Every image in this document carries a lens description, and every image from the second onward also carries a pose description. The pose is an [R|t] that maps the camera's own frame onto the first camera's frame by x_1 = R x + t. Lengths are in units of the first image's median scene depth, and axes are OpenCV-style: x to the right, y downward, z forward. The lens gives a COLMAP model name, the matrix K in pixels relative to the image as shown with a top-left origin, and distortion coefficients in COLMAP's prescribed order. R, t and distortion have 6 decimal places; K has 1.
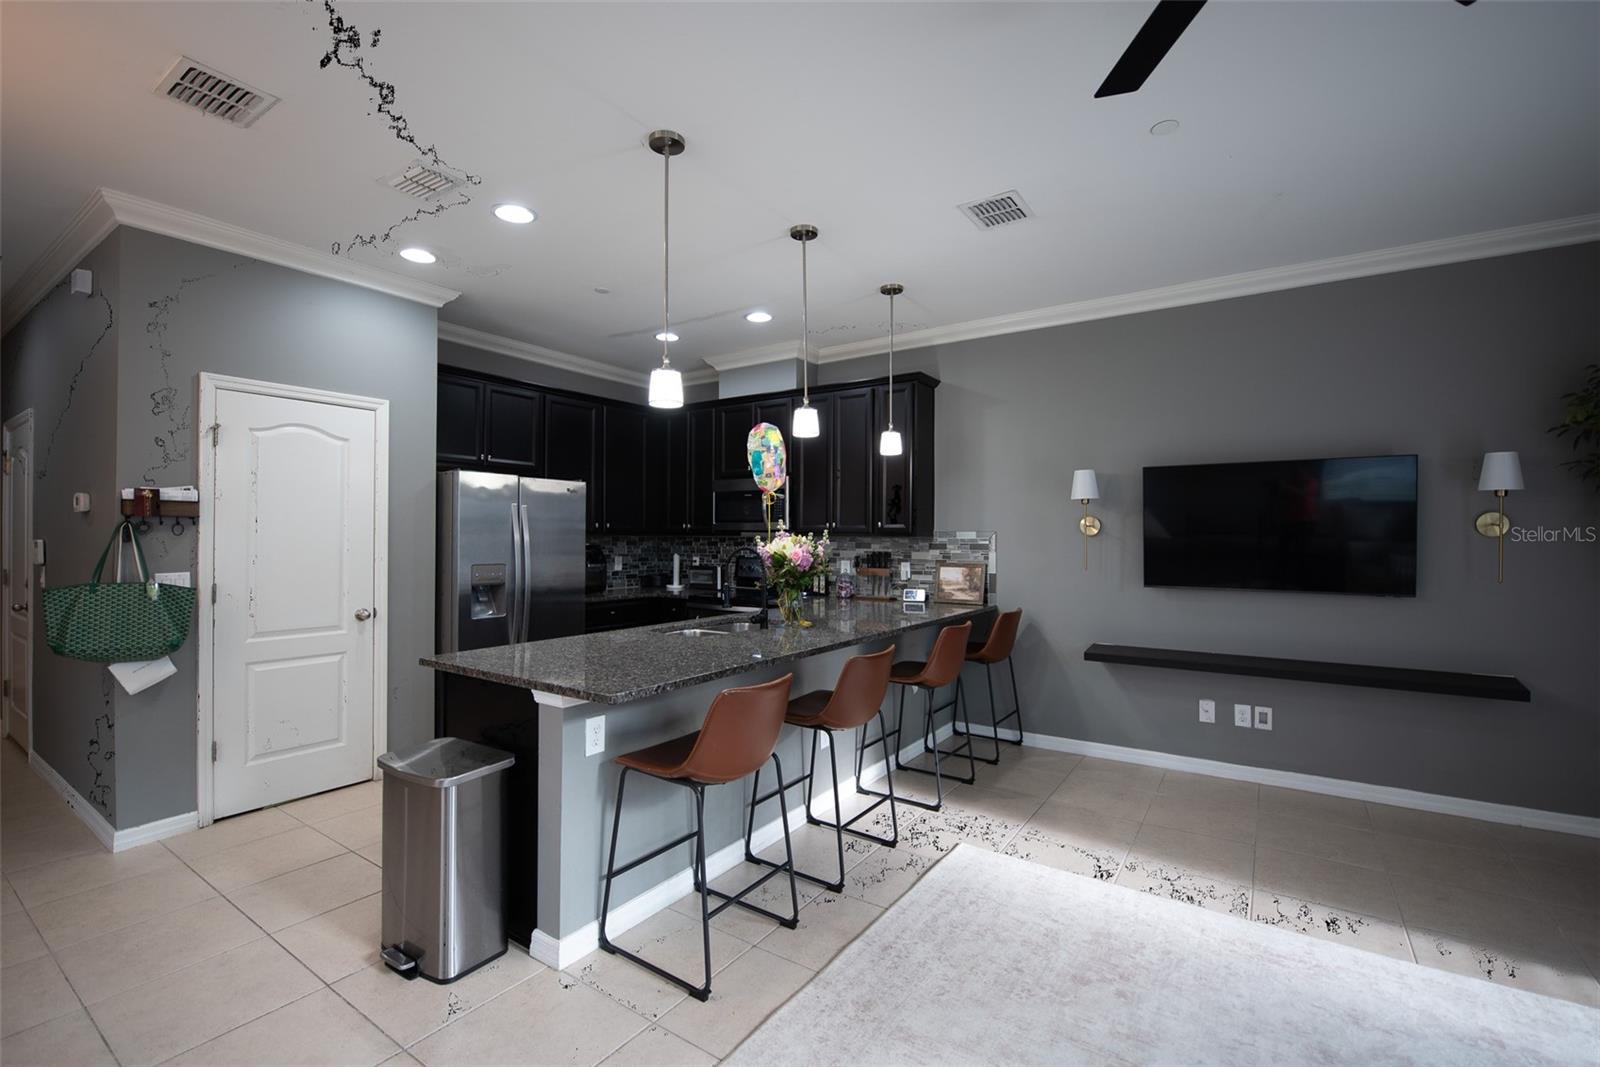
lens RADIAL K [[709.8, 0, 805.4], [0, 709.8, 534.4], [0, 0, 1]] dist [-0.009711, -0.003174]
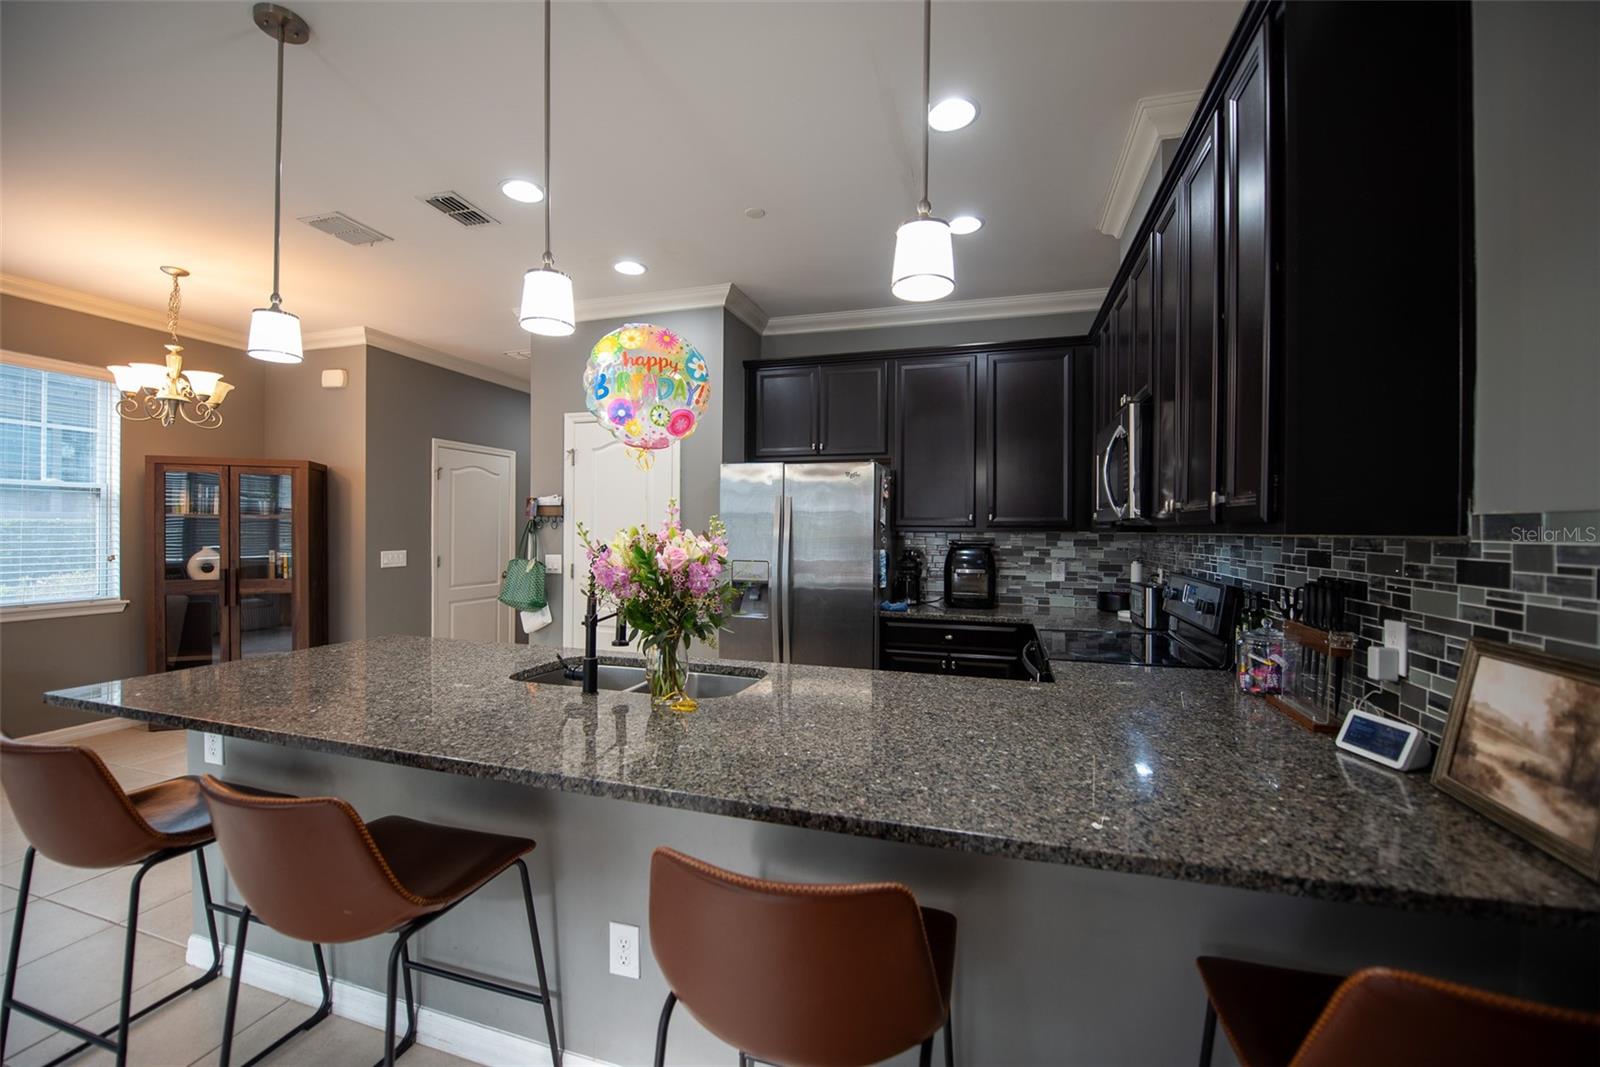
lens RADIAL K [[641.1, 0, 786.6], [0, 641.1, 531.3], [0, 0, 1]] dist [-0.006506, -0.001683]
pose [[0.279259, 0.001012, -0.960215, 0.384146], [-0.003732, 0.999993, -0.000031, 0.003143], [0.960208, 0.003593, 0.279261, 0.800976]]
